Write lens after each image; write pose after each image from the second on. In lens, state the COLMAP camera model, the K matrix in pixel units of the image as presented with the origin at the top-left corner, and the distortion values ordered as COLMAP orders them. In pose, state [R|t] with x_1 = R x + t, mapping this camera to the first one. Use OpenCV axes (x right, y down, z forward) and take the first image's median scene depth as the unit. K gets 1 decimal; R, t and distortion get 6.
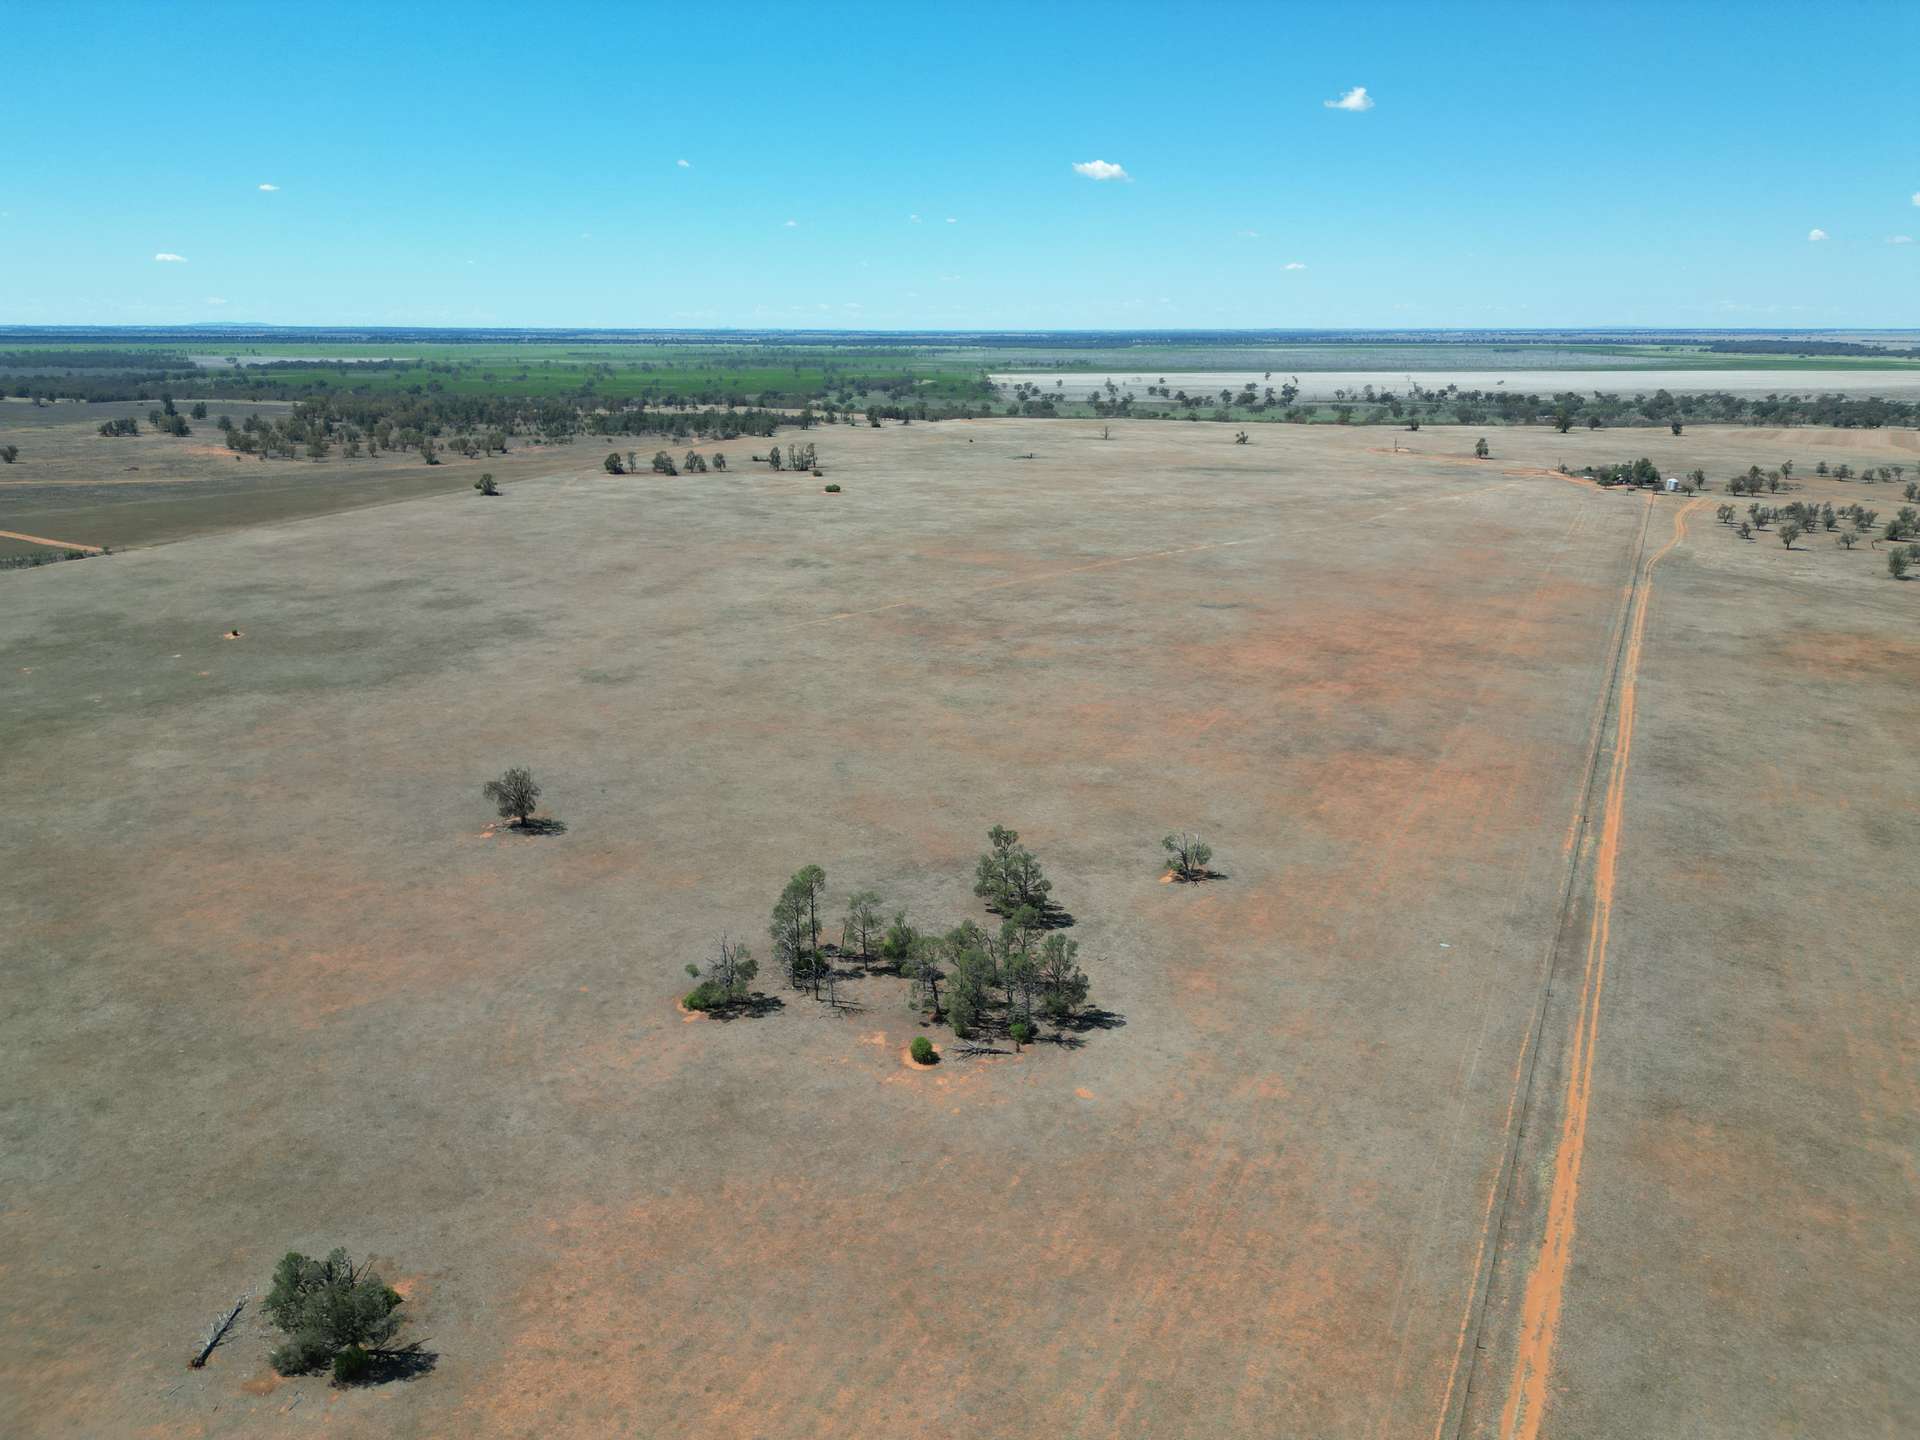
lens RADIAL K [[1344.0, 0, 966.2], [0, 1344.0, 724.6], [0, 0, 1]] dist [0.069463, -0.073245]
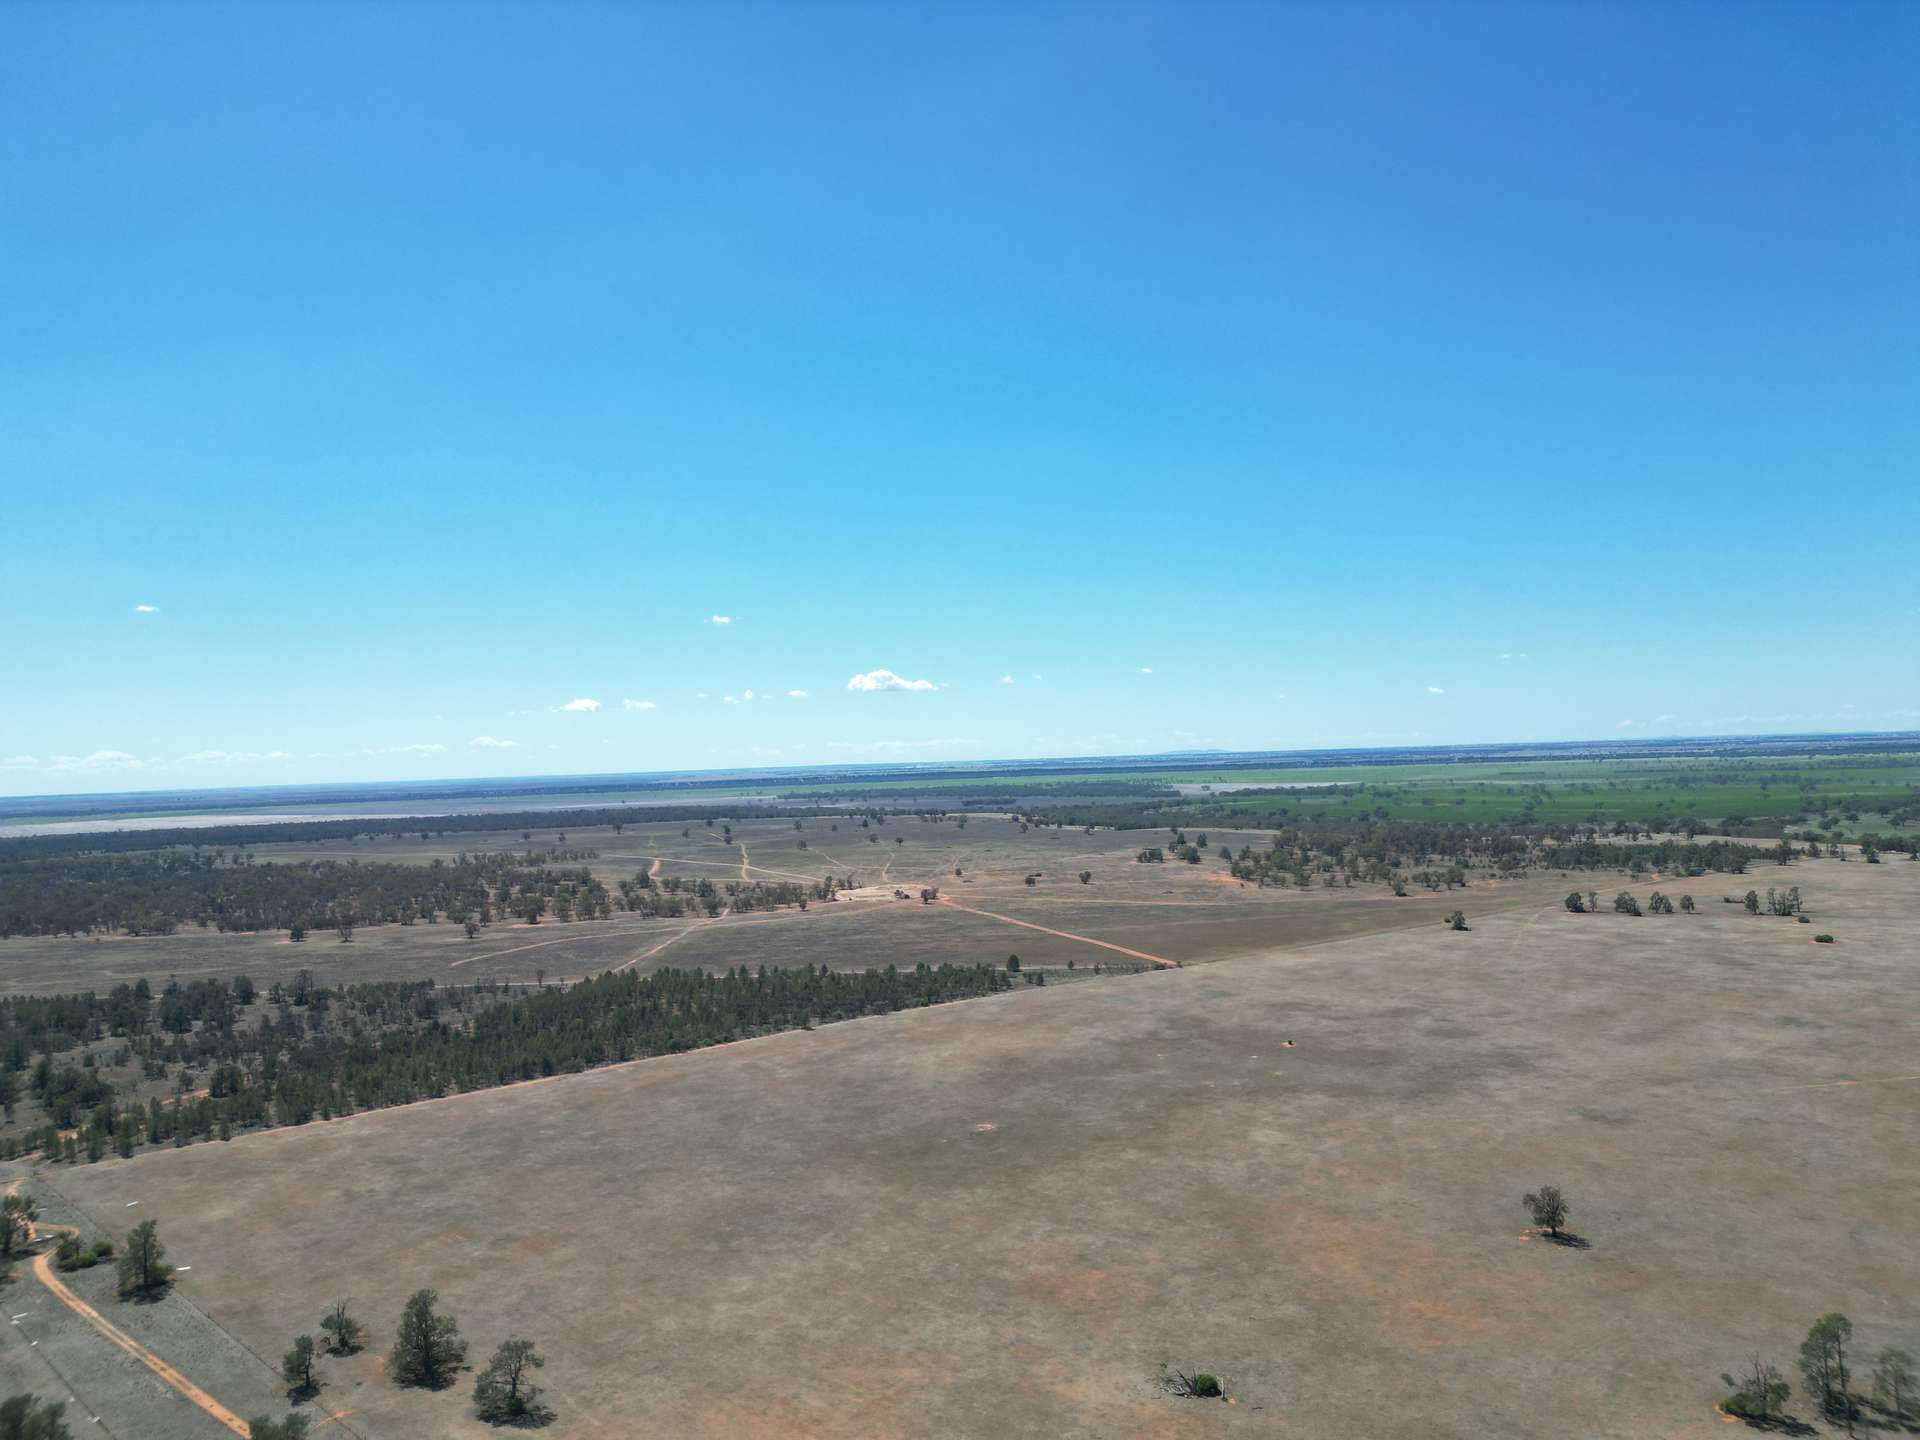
lens RADIAL K [[1344.0, 0, 966.2], [0, 1344.0, 724.6], [0, 0, 1]] dist [0.069463, -0.073245]
pose [[0.797603, -0.043634, -0.601603, 0.007748], [-0.136092, 0.958645, -0.249959, 0.005979], [0.587630, 0.281241, 0.758679, -0.206394]]
